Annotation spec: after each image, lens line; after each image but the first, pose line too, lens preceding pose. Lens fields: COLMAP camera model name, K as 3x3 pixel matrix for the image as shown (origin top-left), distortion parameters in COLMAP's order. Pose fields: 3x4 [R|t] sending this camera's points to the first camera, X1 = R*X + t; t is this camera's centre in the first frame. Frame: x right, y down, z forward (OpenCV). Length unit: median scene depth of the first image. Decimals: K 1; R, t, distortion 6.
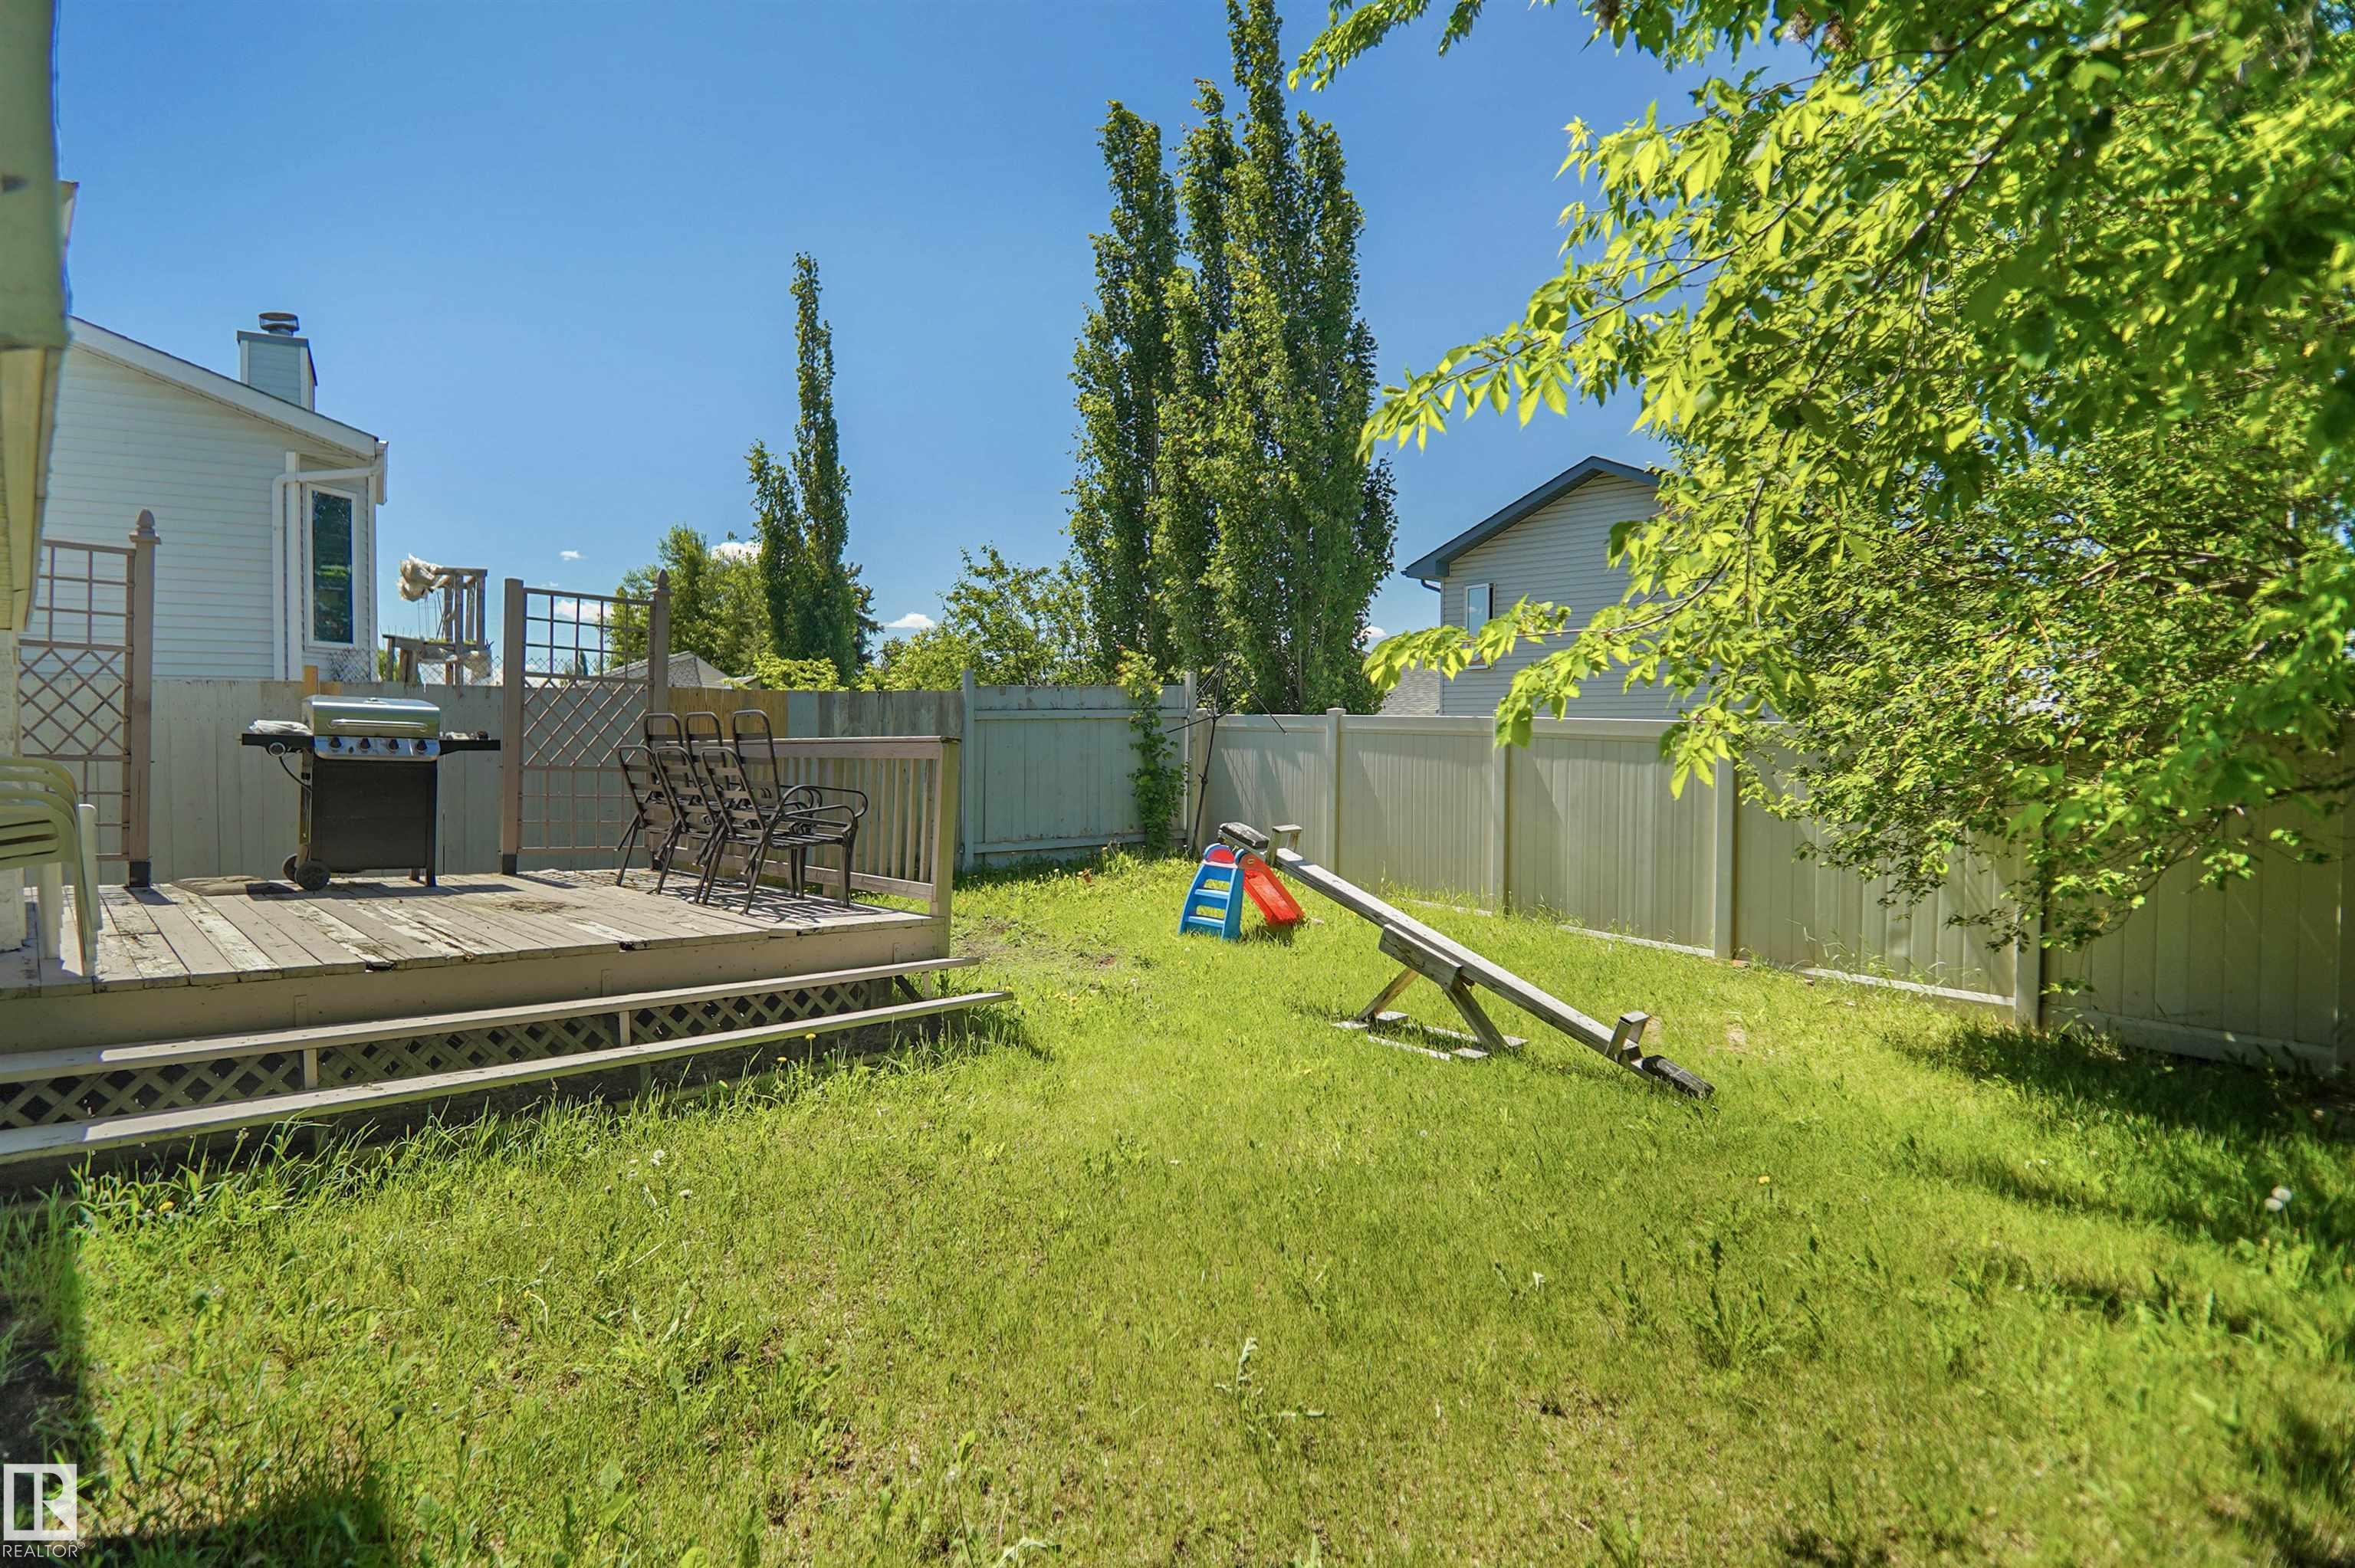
lens RADIAL K [[1215.1, 0, 1165.7], [0, 1215.1, 772.6], [0, 0, 1]] dist [-0.021792, 0.000470]
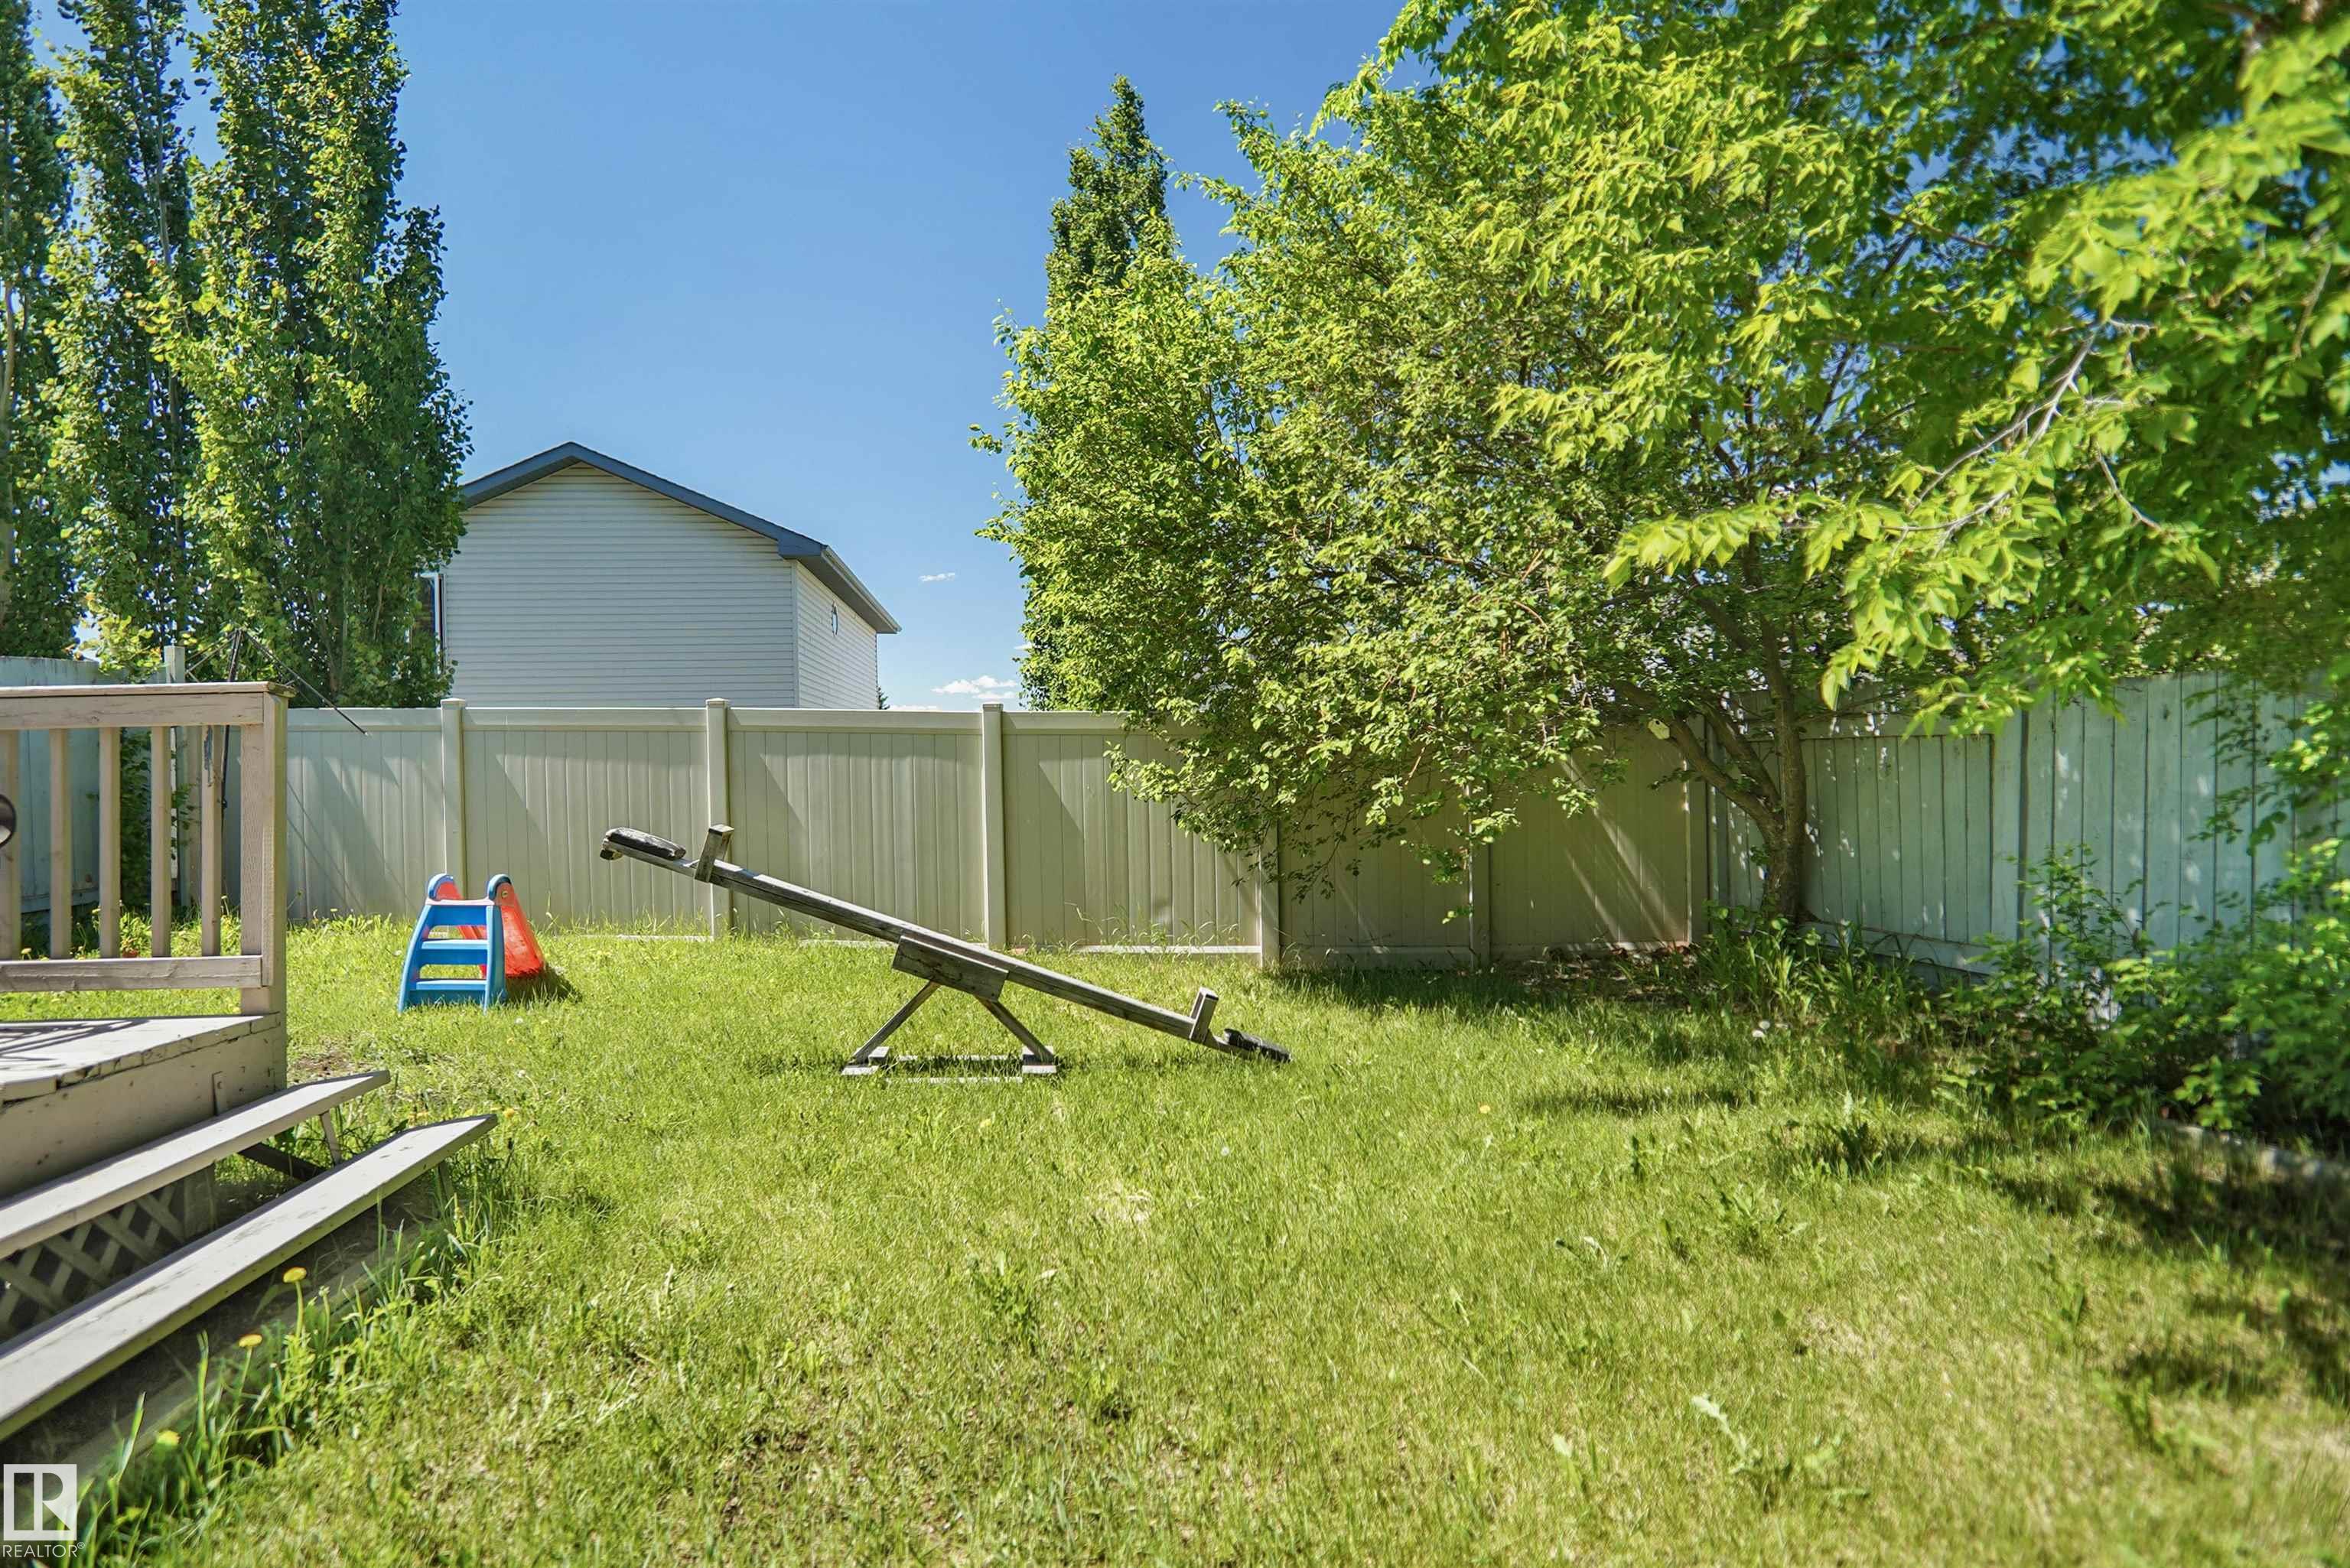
lens RADIAL K [[1250.7, 0, 1175.3], [0, 1250.7, 786.9], [0, 0, 1]] dist [0.001763, 0.000422]
pose [[0.679055, -0.031103, 0.733428, -0.216898], [0.035398, 0.999327, 0.009605, 0.017263], [-0.733234, 0.019439, 0.679699, 0.212974]]
